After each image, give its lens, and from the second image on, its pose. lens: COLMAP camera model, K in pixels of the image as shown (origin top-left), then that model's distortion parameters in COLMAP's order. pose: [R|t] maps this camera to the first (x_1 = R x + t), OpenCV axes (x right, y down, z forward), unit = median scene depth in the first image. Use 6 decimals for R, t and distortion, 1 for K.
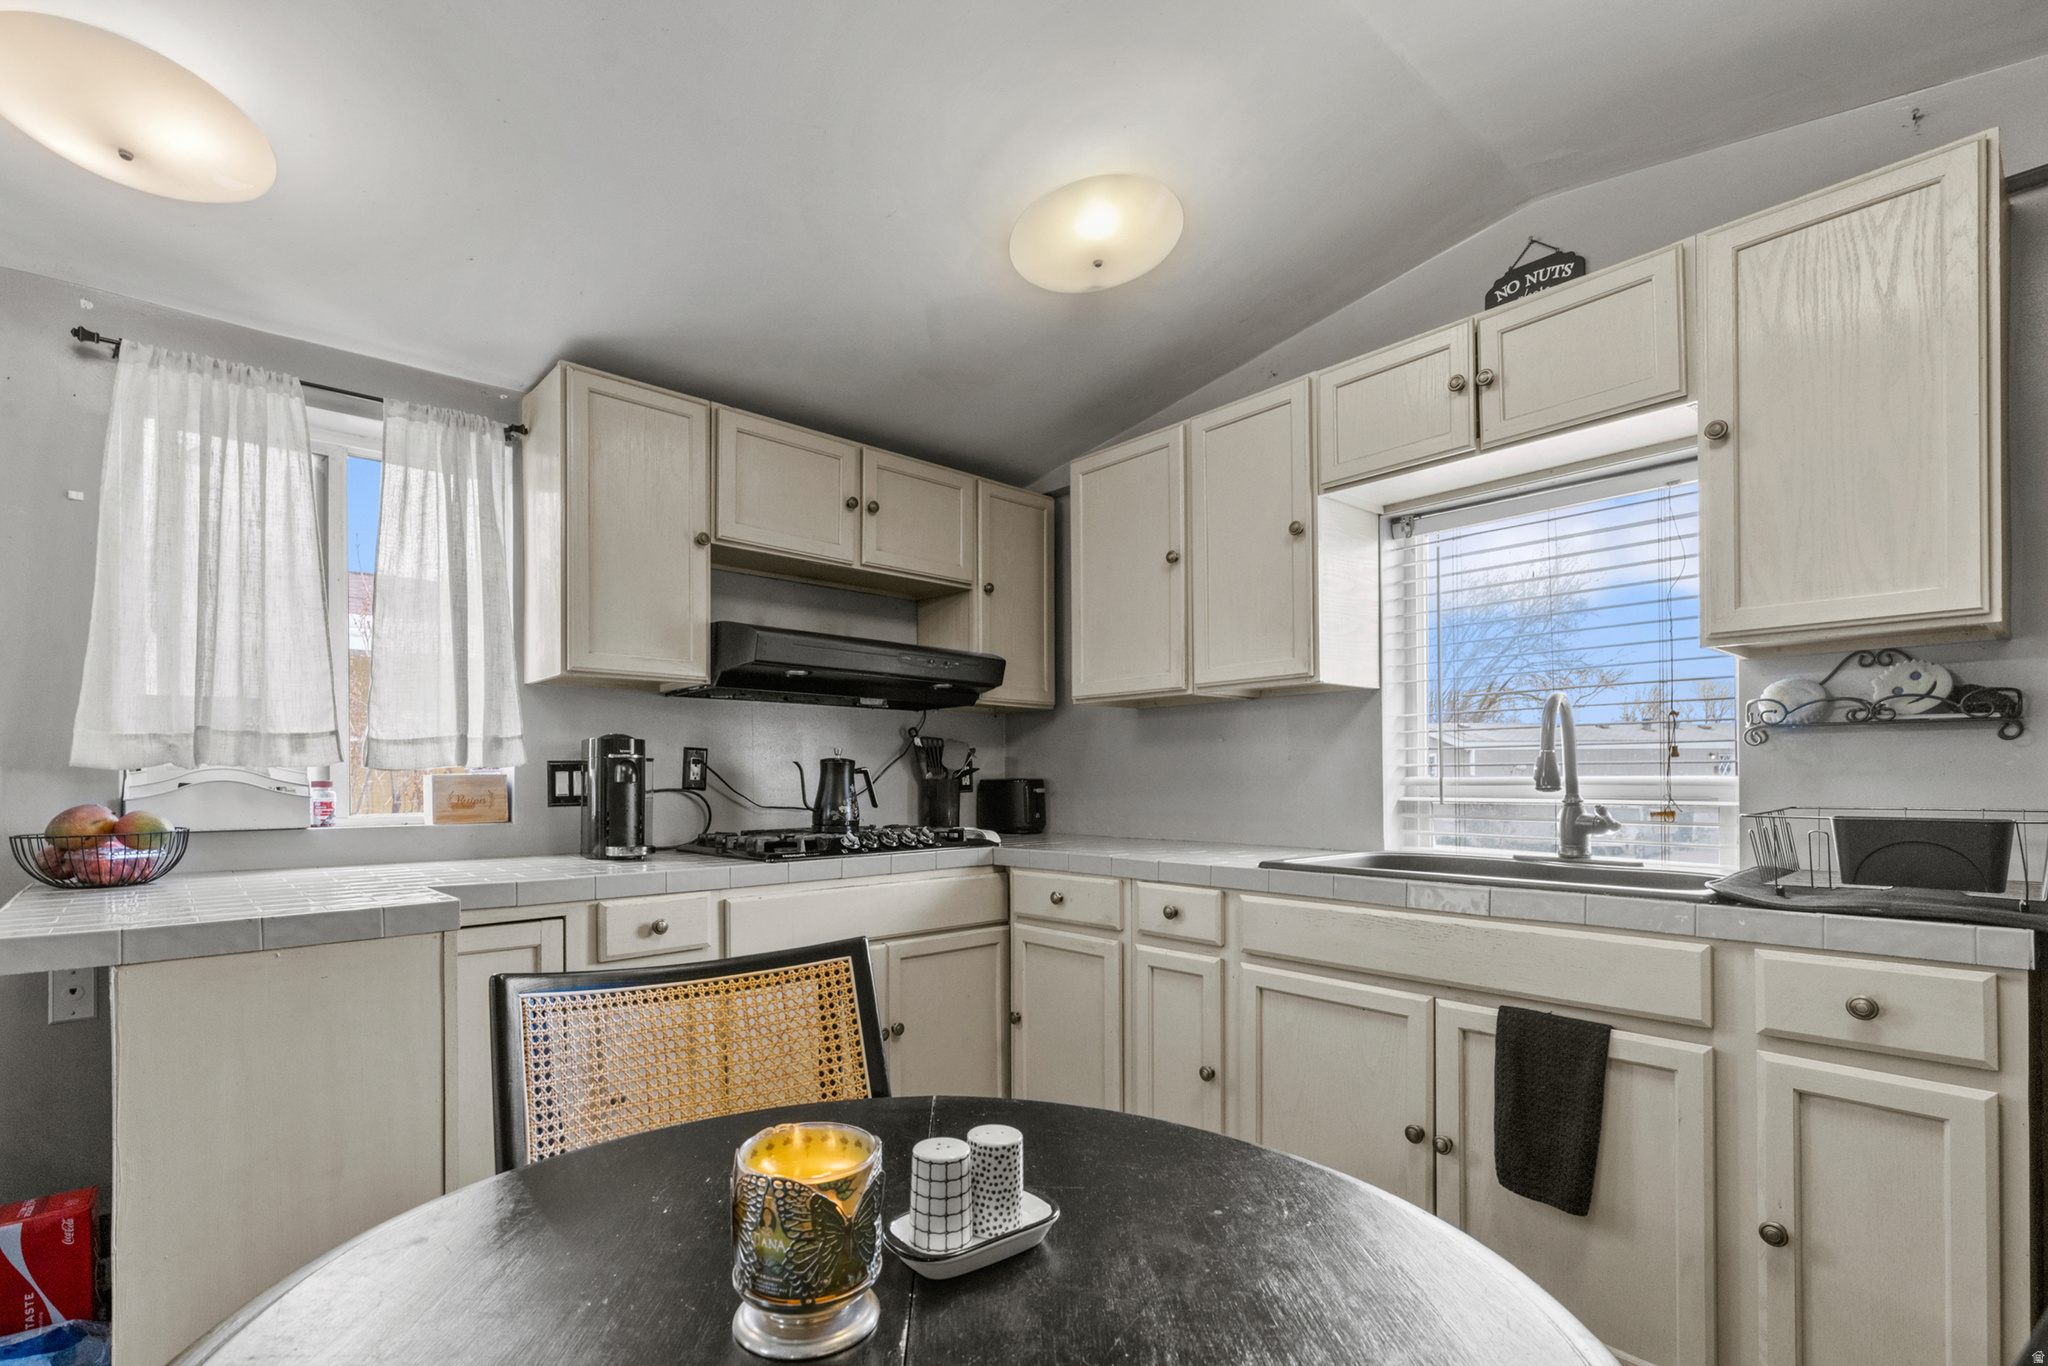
lens RADIAL K [[937.3, 0, 1049.5], [0, 937.3, 768.7], [0, 0, 1]] dist [0.002971, -0.001287]
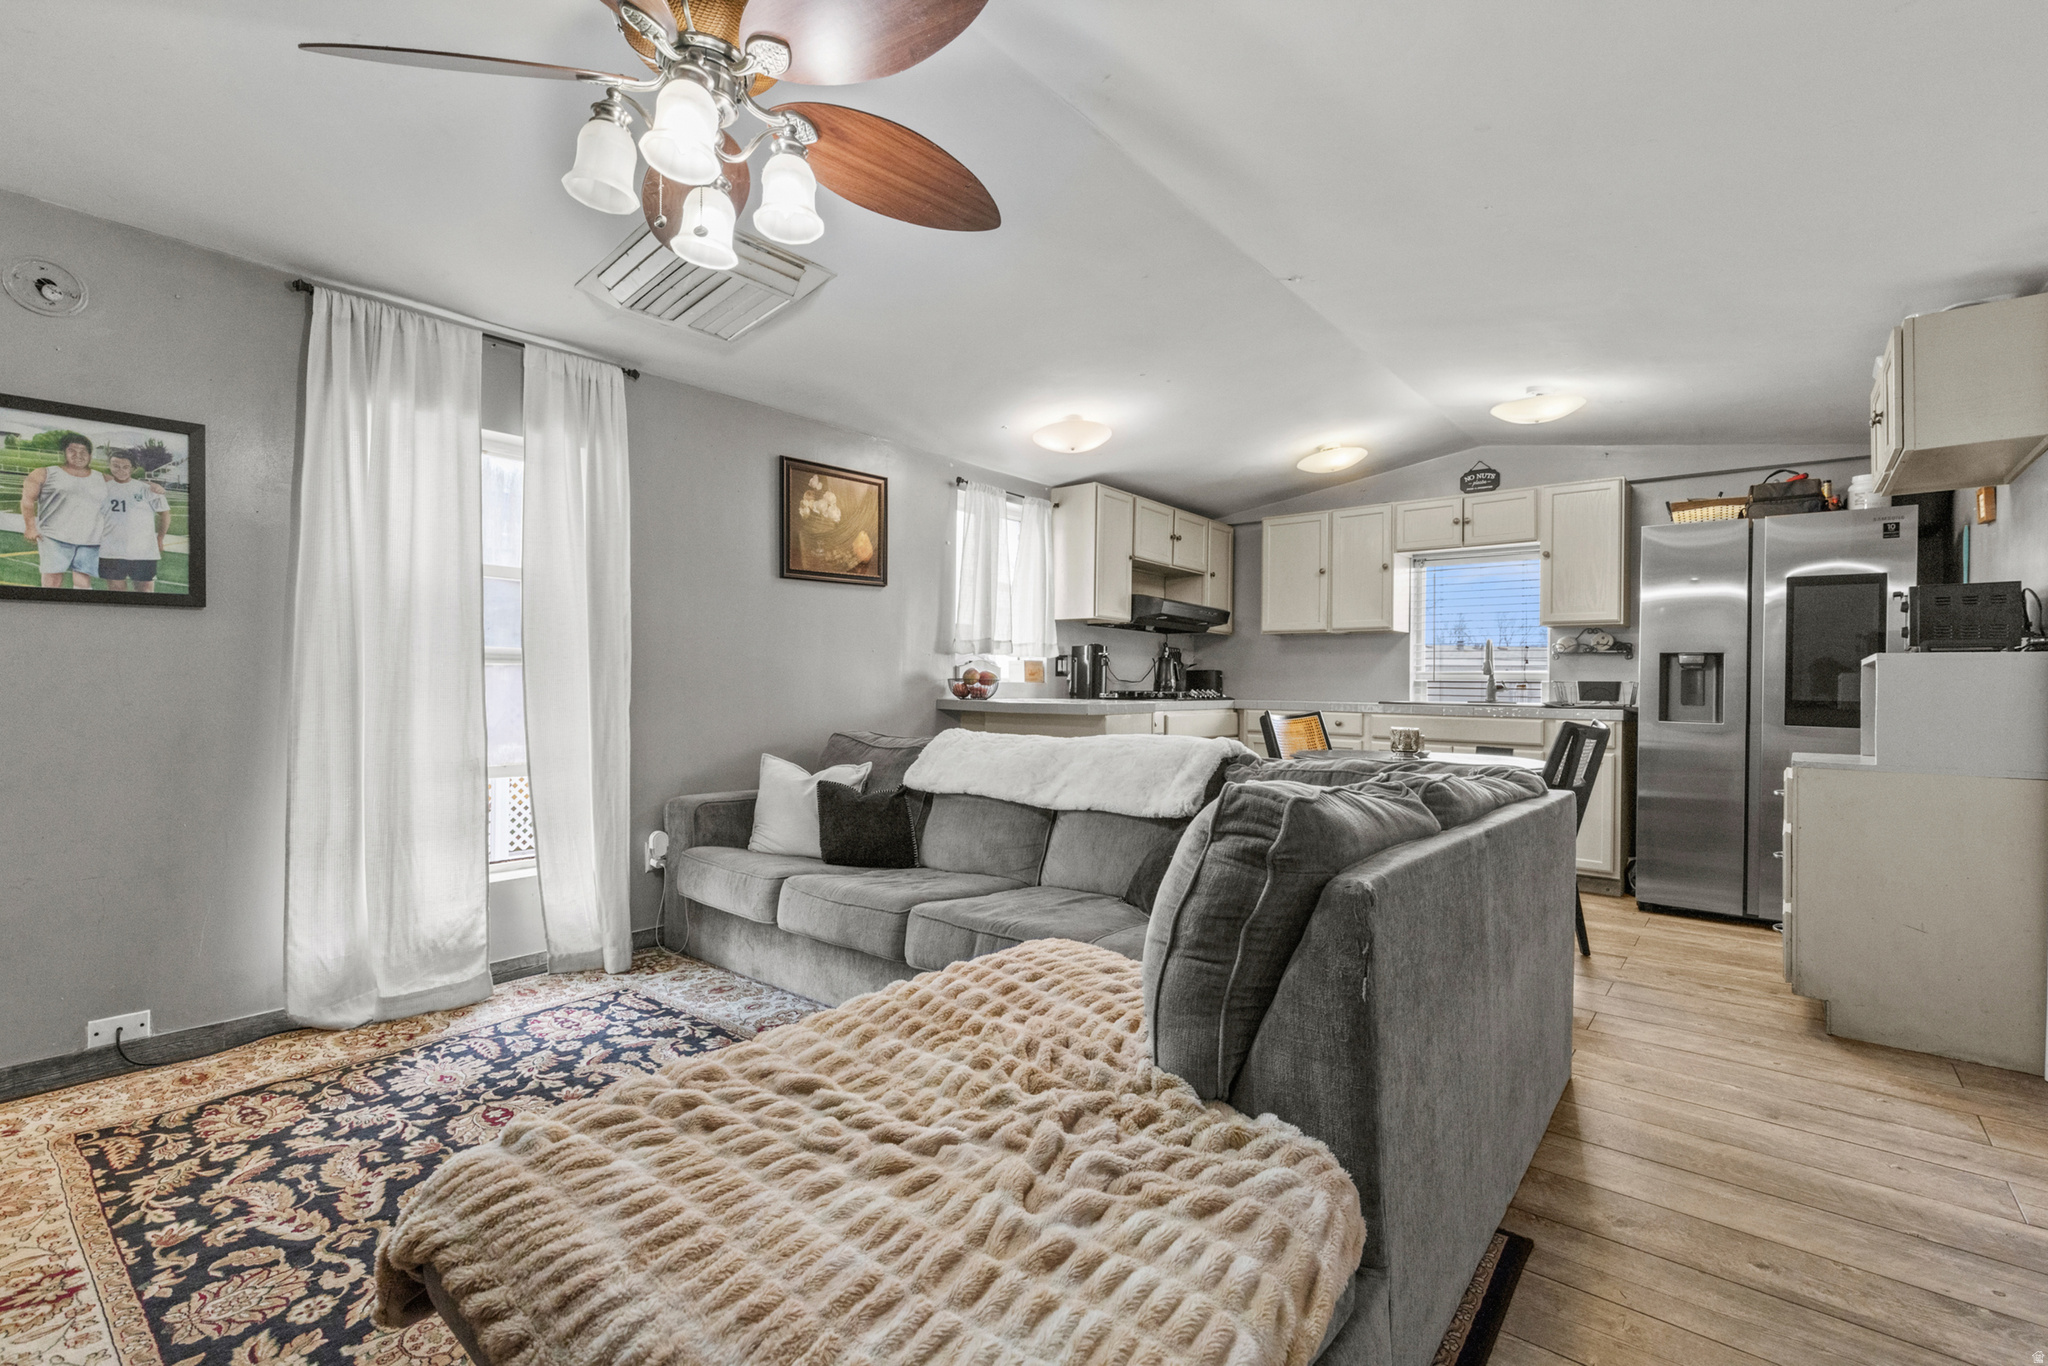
lens RADIAL K [[982.6, 0, 1038.6], [0, 982.6, 676.5], [0, 0, 1]] dist [0.002685, -0.001264]
pose [[0.984226, 0.019133, 0.175878, -1.048994], [-0.019307, 0.999813, -0.000722, 0.046499], [-0.175859, -0.002685, 0.984412, -1.327547]]
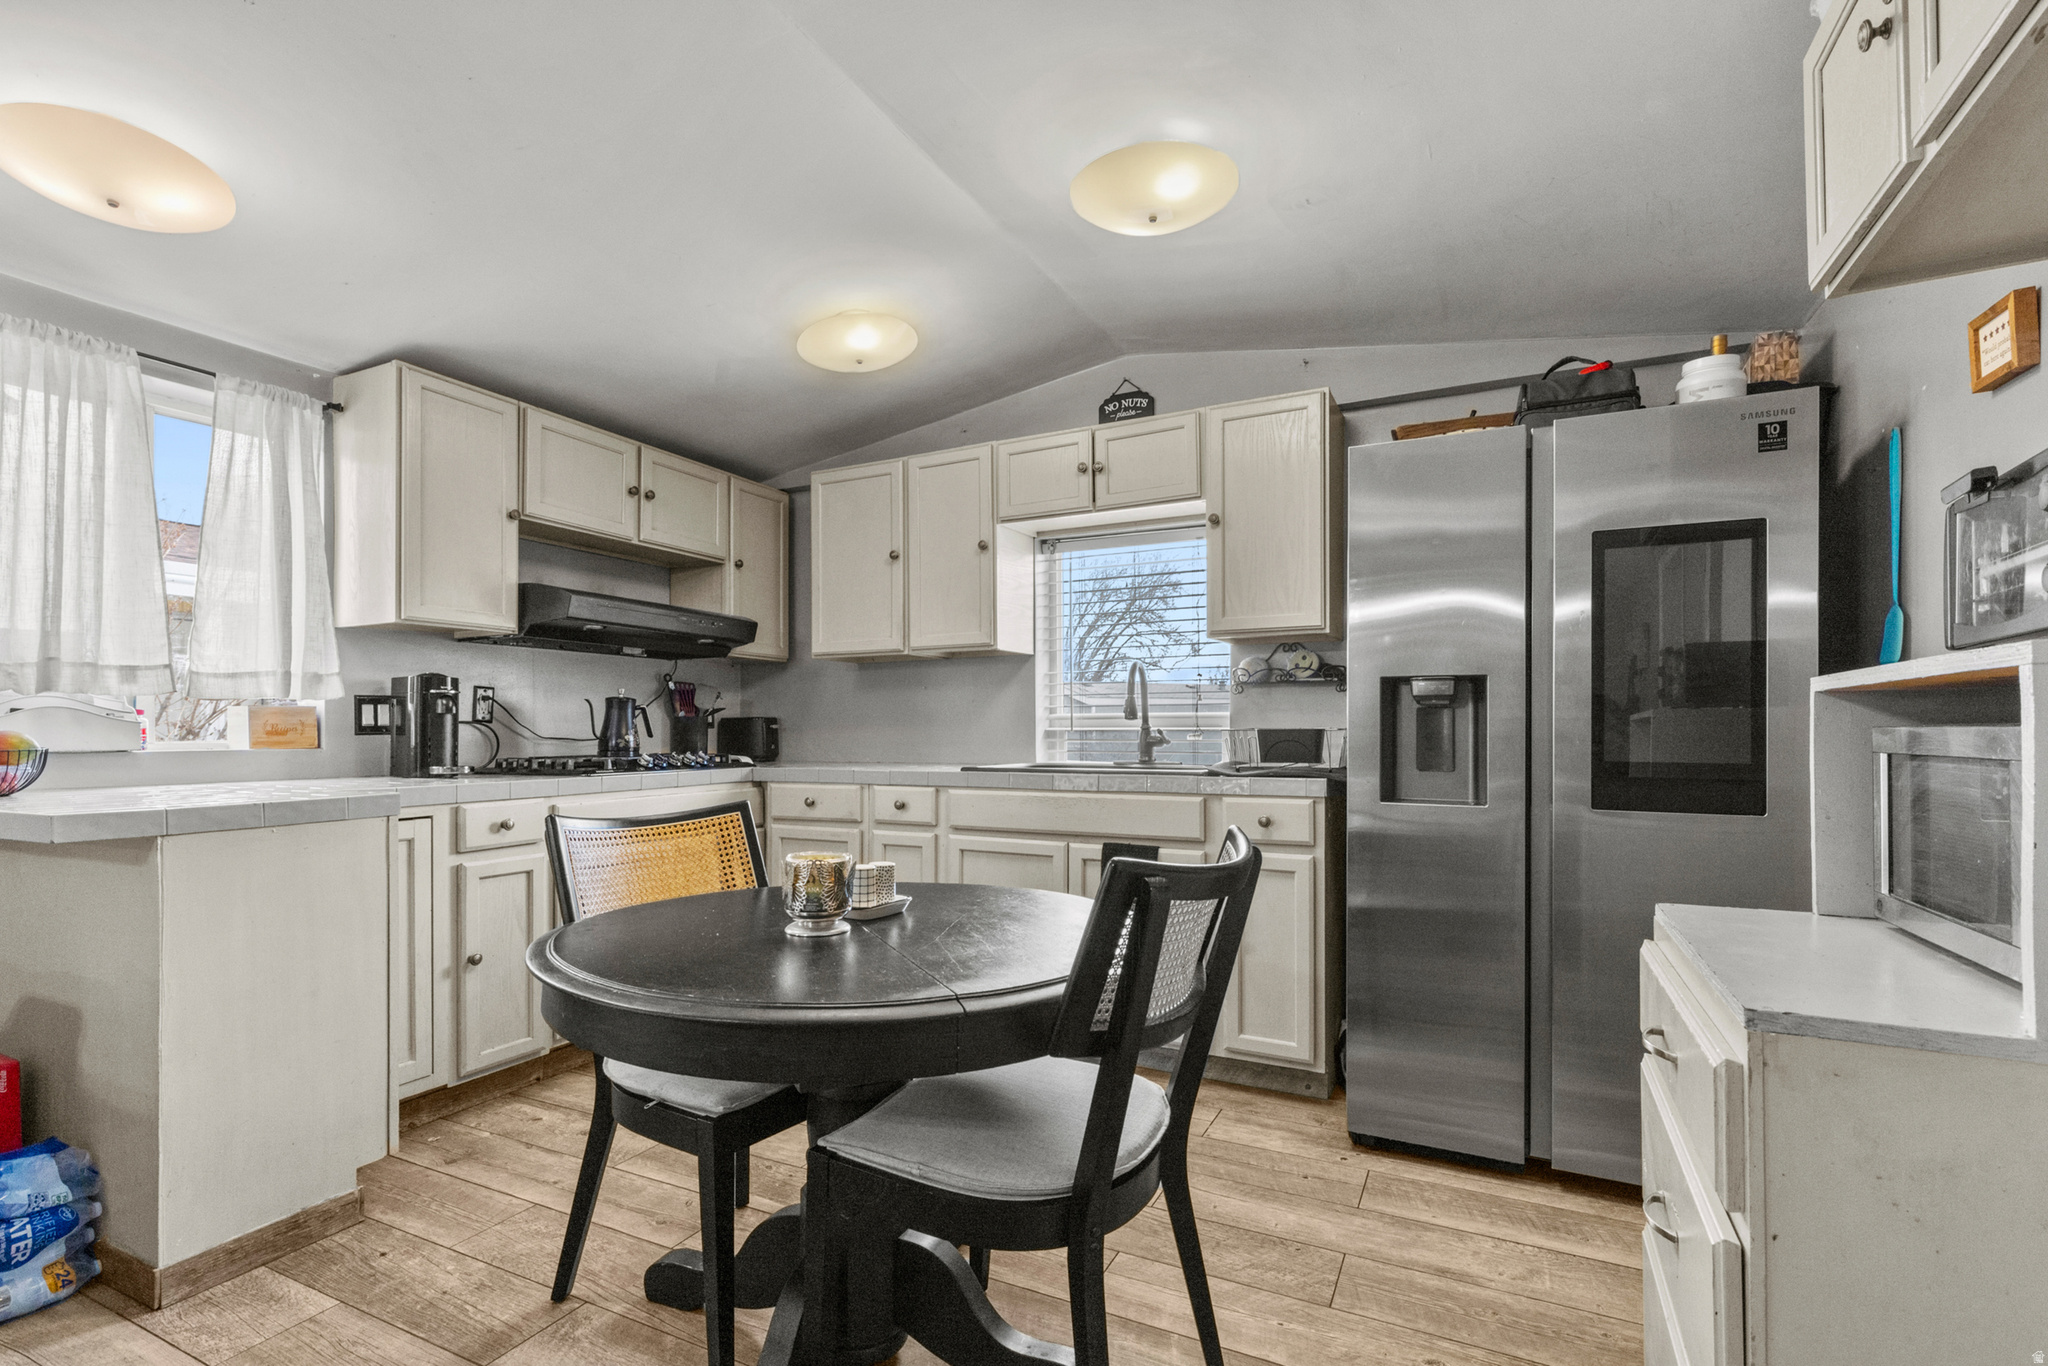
lens RADIAL K [[937.3, 0, 1050.7], [0, 937.3, 728.8], [0, 0, 1]] dist [0.002971, -0.001287]
pose [[0.929773, 0.001426, 0.368129, -0.180321], [-0.003388, 0.999983, 0.004683, 0.026991], [-0.368117, -0.005602, 0.929763, -0.416311]]
